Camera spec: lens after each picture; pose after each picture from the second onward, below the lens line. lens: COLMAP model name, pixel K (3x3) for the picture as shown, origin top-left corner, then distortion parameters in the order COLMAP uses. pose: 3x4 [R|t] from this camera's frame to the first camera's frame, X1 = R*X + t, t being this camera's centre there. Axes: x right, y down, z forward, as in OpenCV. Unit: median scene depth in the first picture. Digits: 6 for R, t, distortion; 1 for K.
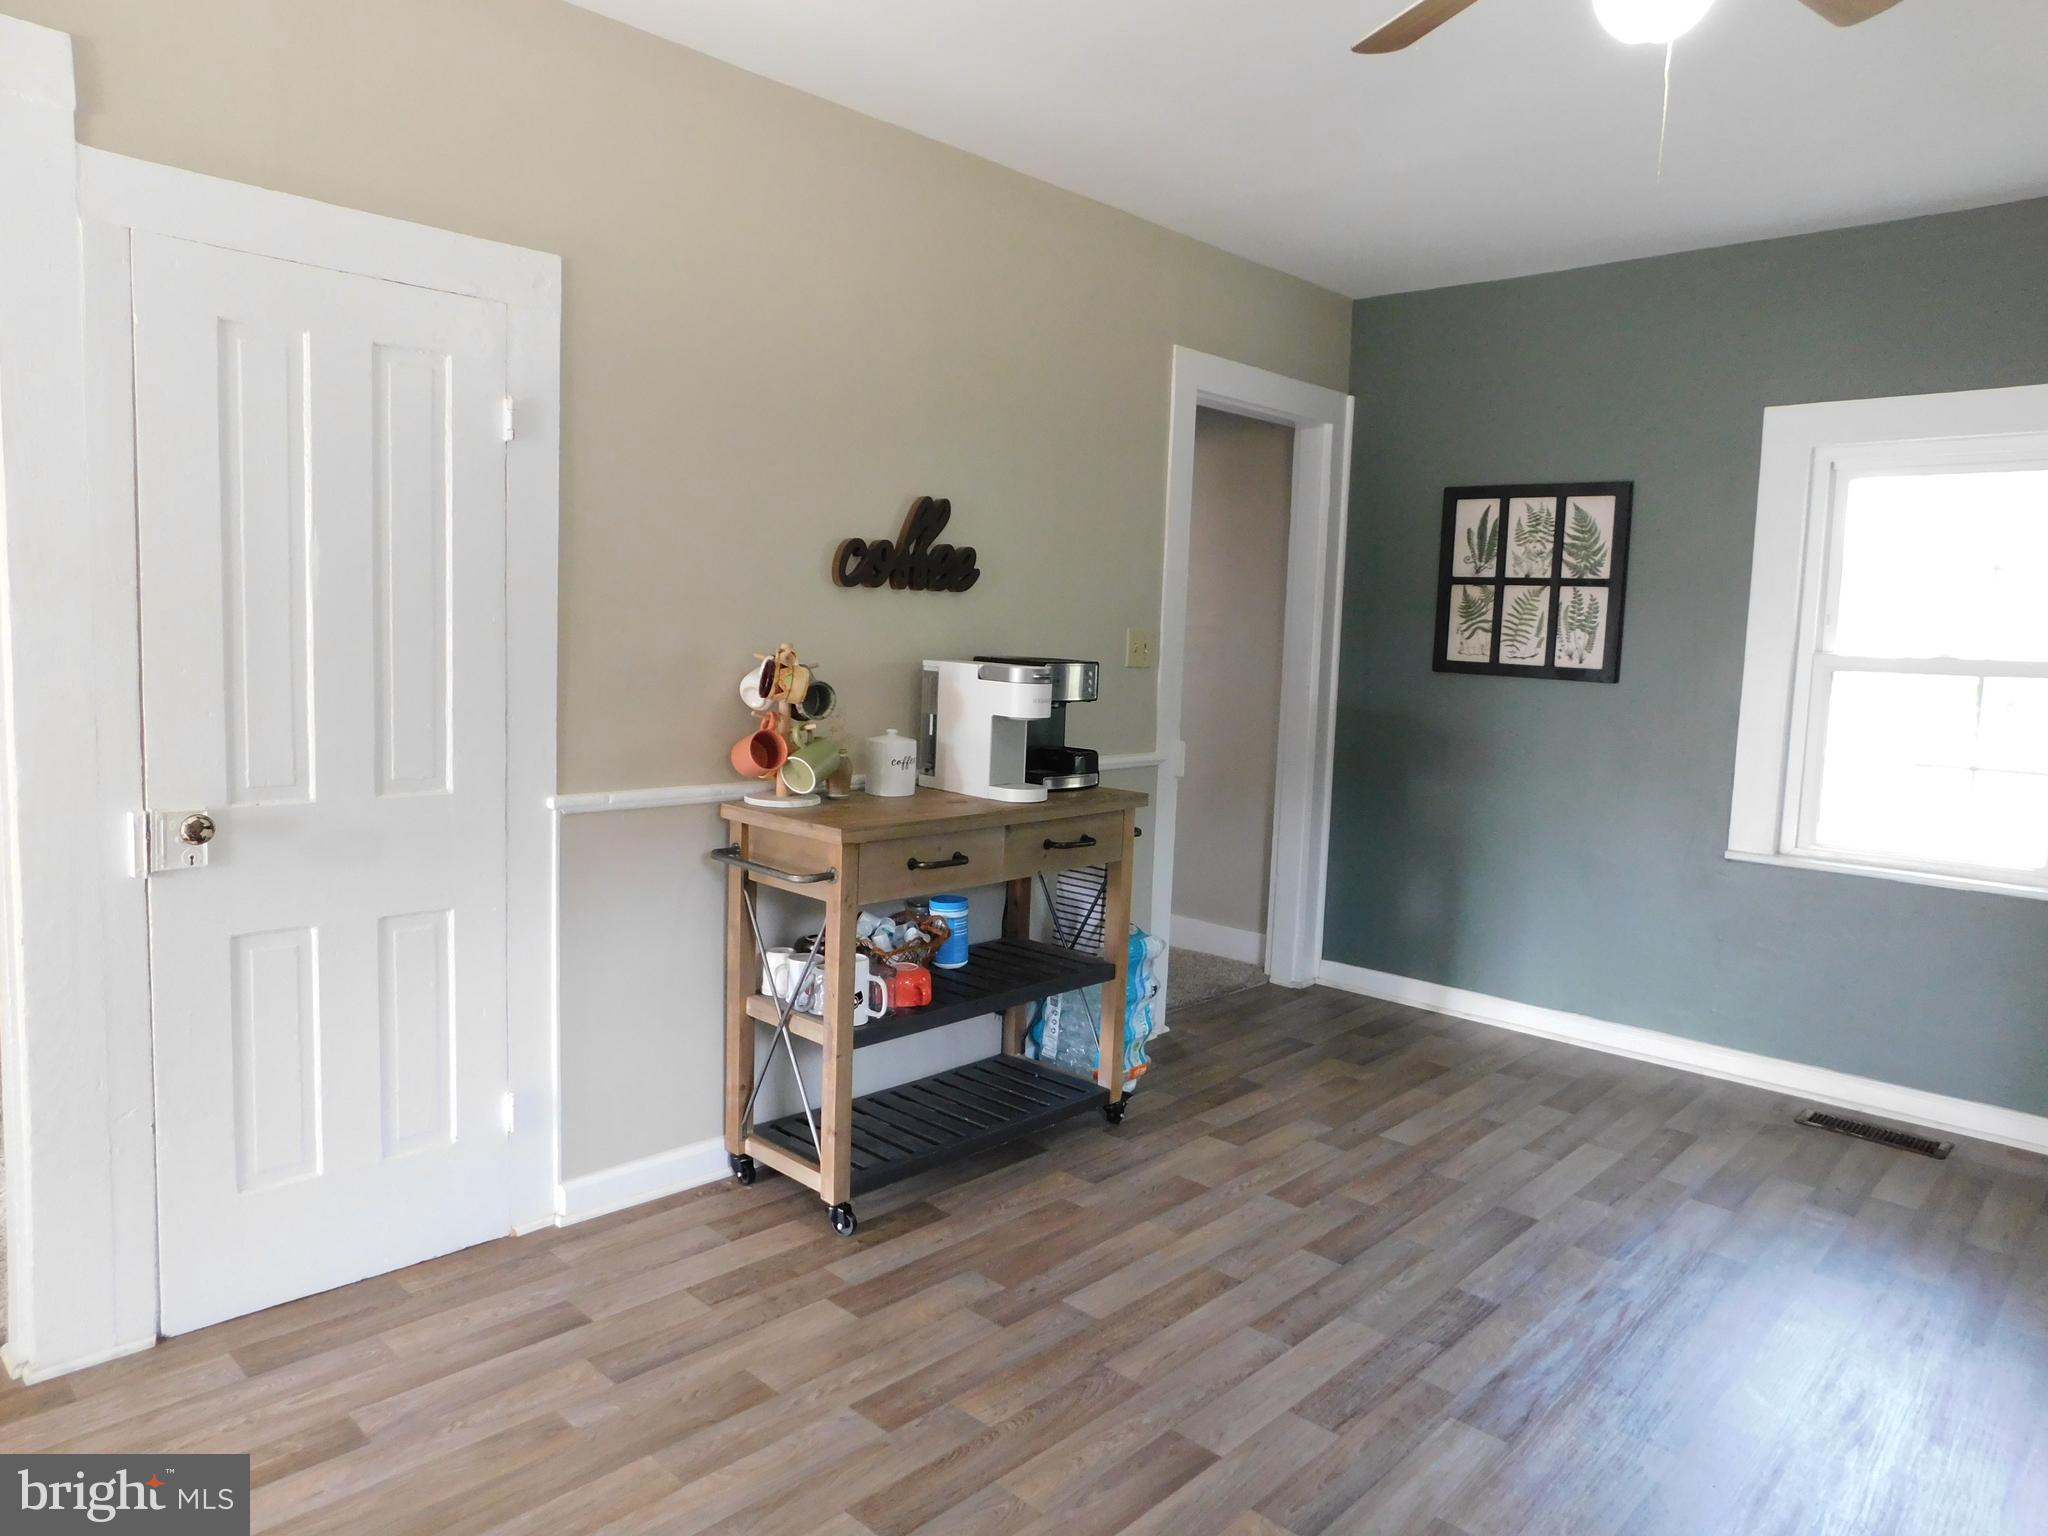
lens RADIAL K [[1351.4, 0, 1036.1], [0, 1351.4, 765.5], [0, 0, 1]] dist [-0.071303, 0.060484]
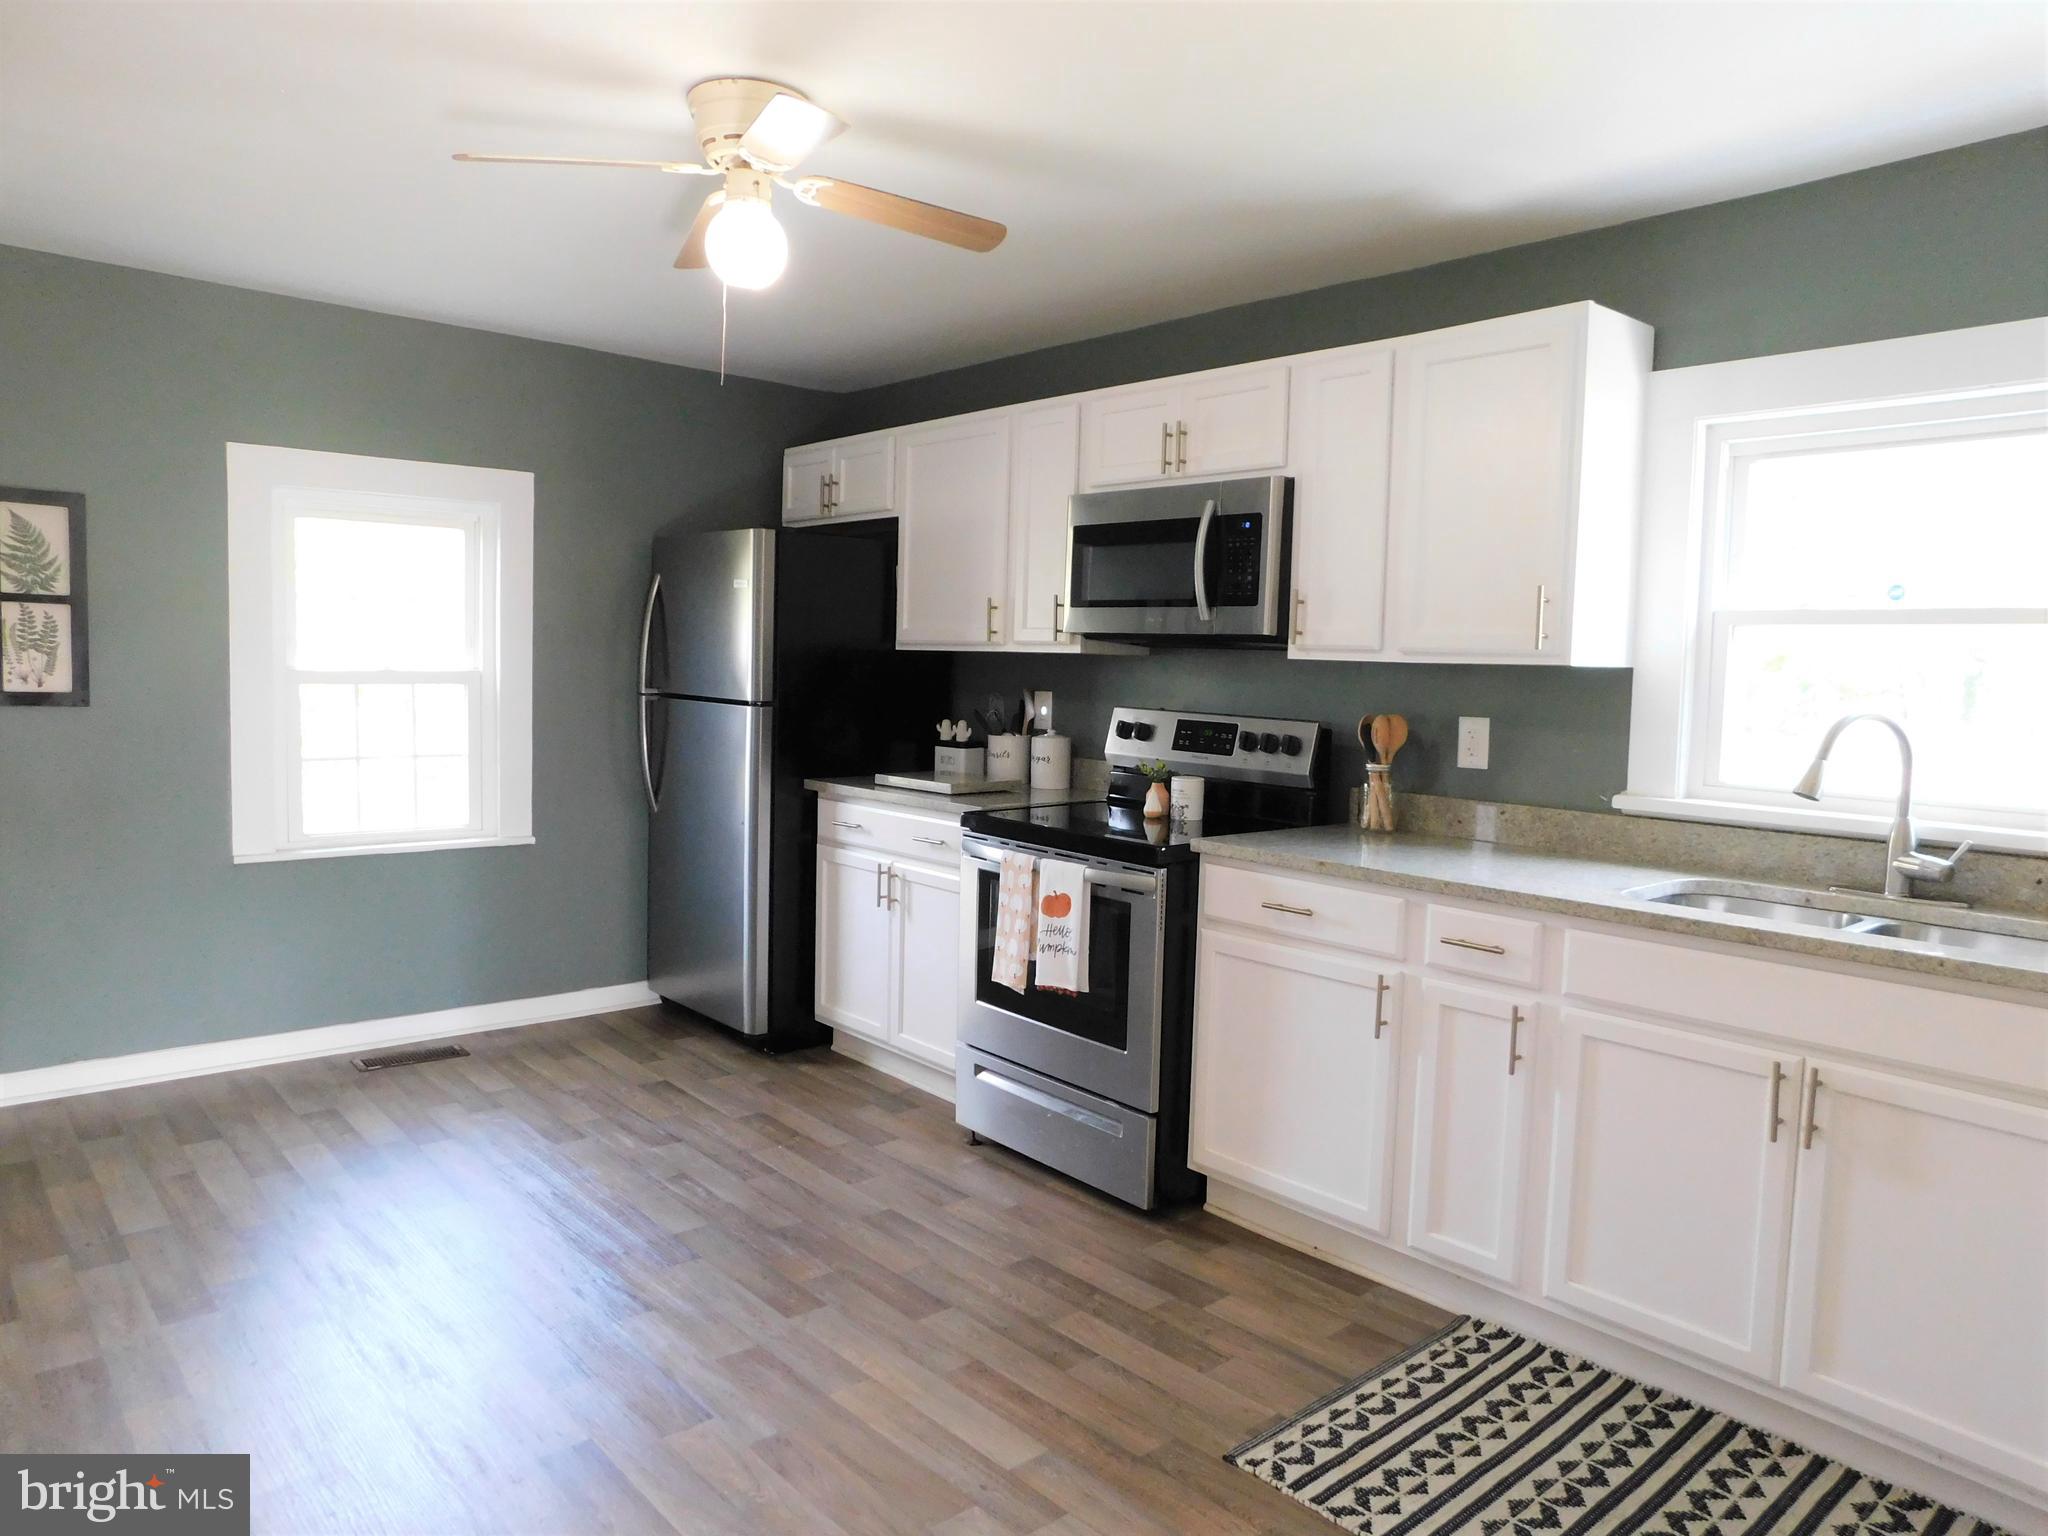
lens RADIAL K [[1351.4, 0, 1041.8], [0, 1351.4, 758.5], [0, 0, 1]] dist [-0.071303, 0.060484]
pose [[0.092139, -0.107268, 0.989951, -0.477801], [0.069153, 0.992469, 0.101105, -0.078914], [-0.993342, 0.059142, 0.098863, 0.253360]]
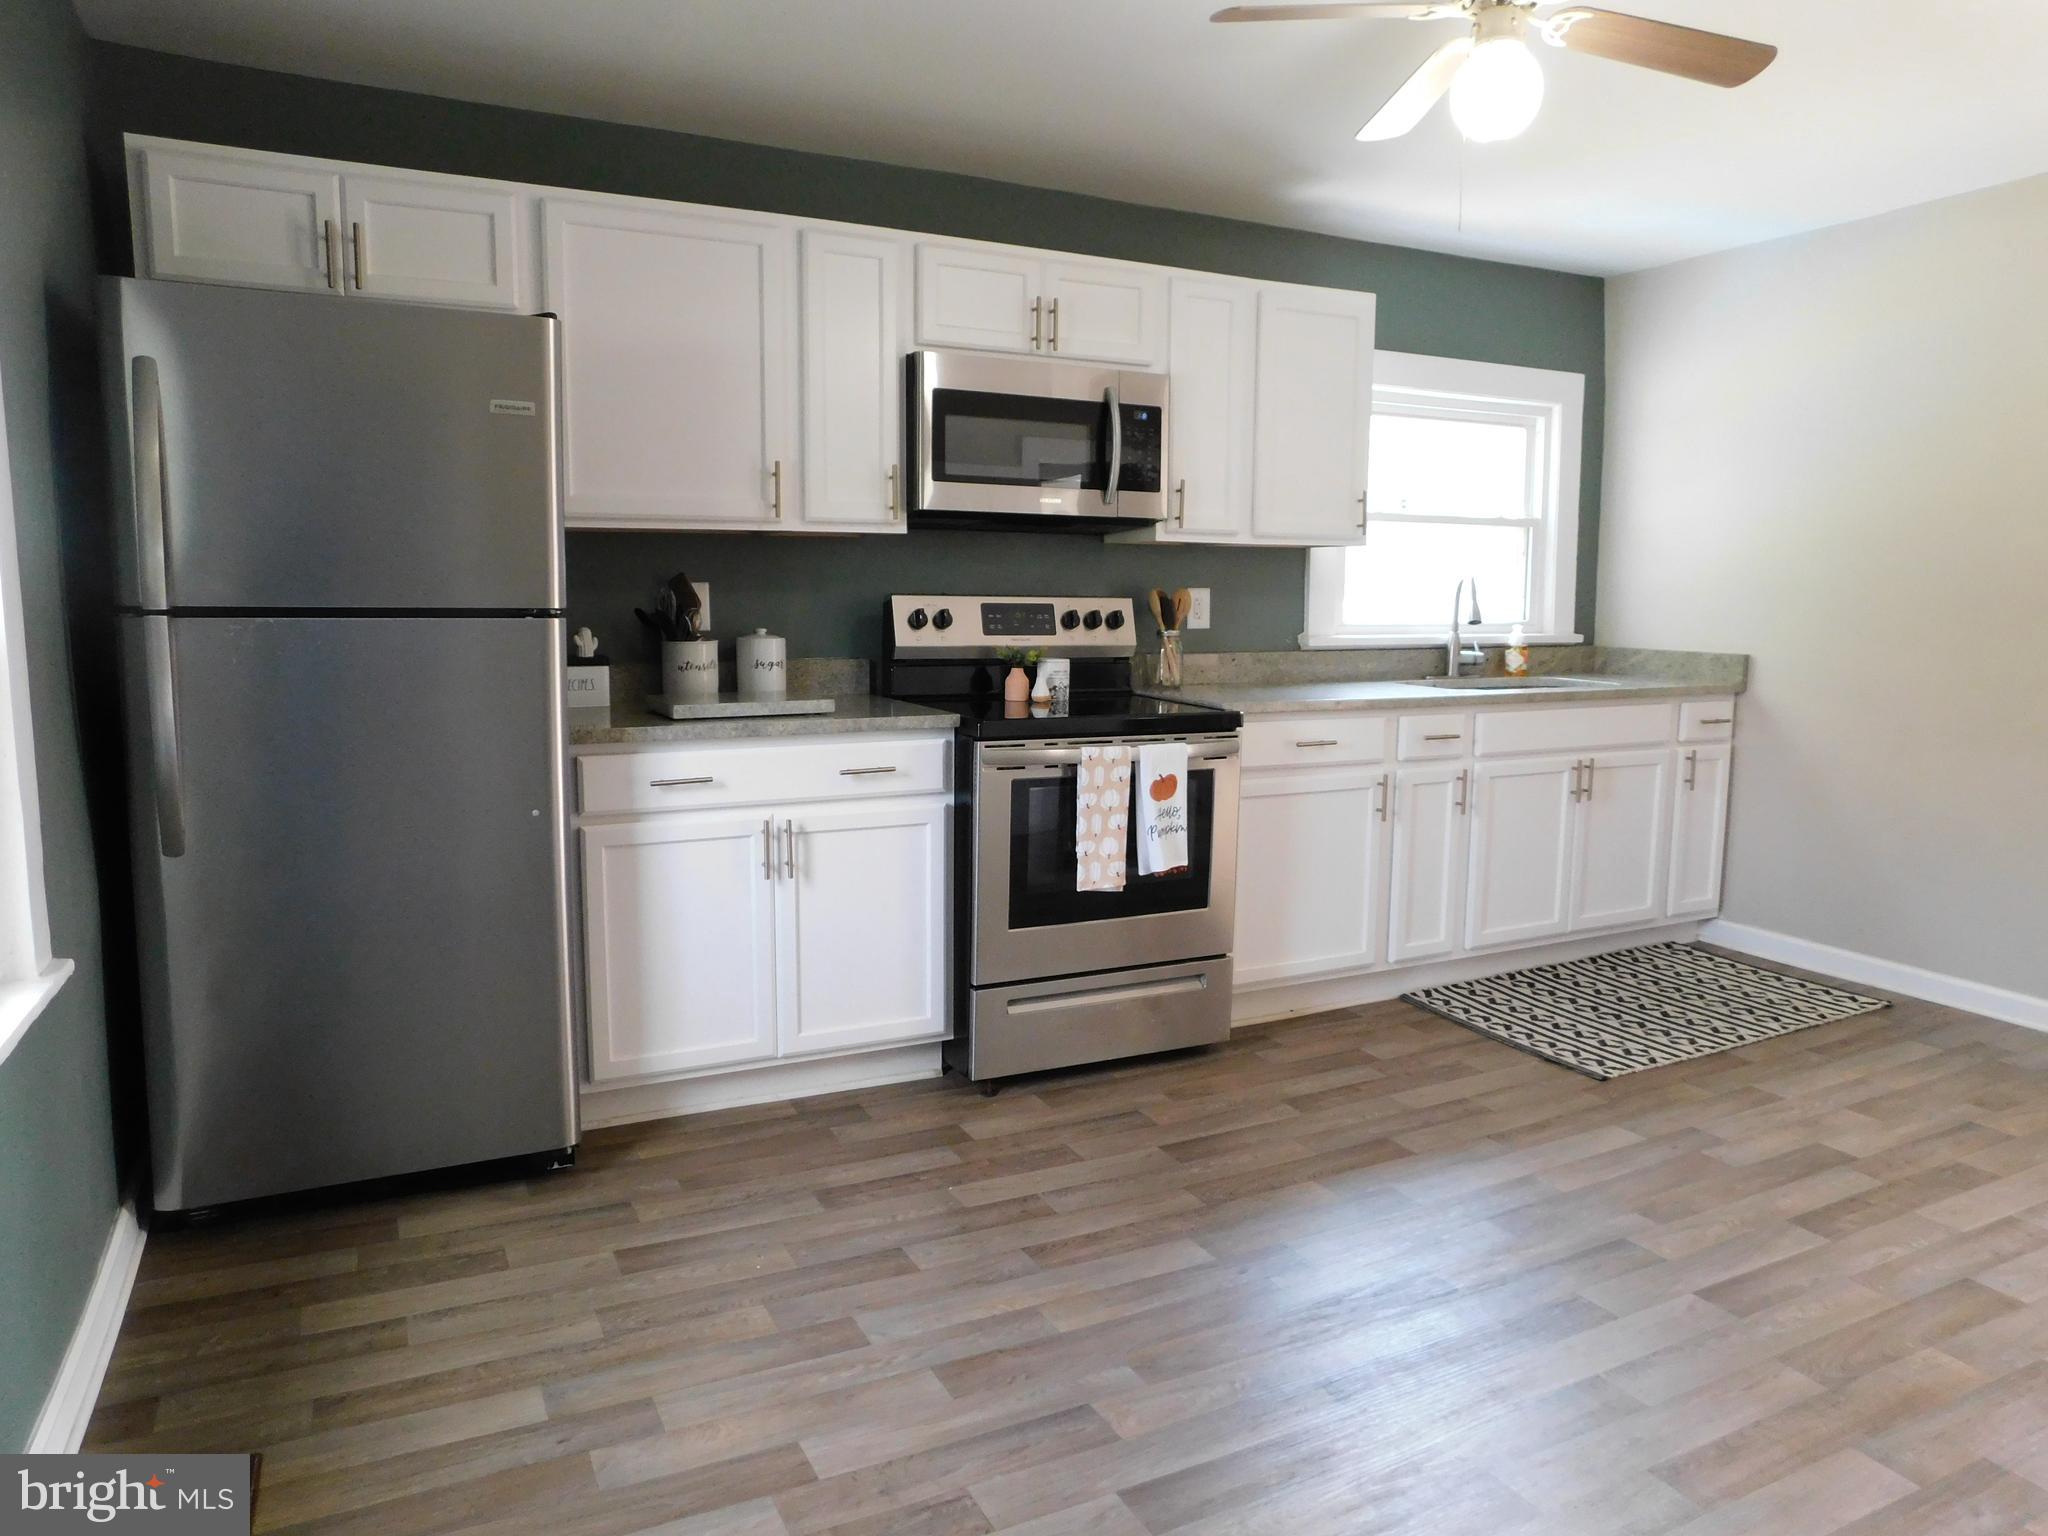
lens RADIAL K [[1351.4, 0, 1010.7], [0, 1351.4, 763.6], [0, 0, 1]] dist [-0.071303, 0.060484]
pose [[-0.935444, -0.087012, 0.342597, 0.185562], [-0.007305, 0.973780, 0.227373, -0.109623], [-0.353398, 0.210192, -0.911553, 1.181753]]
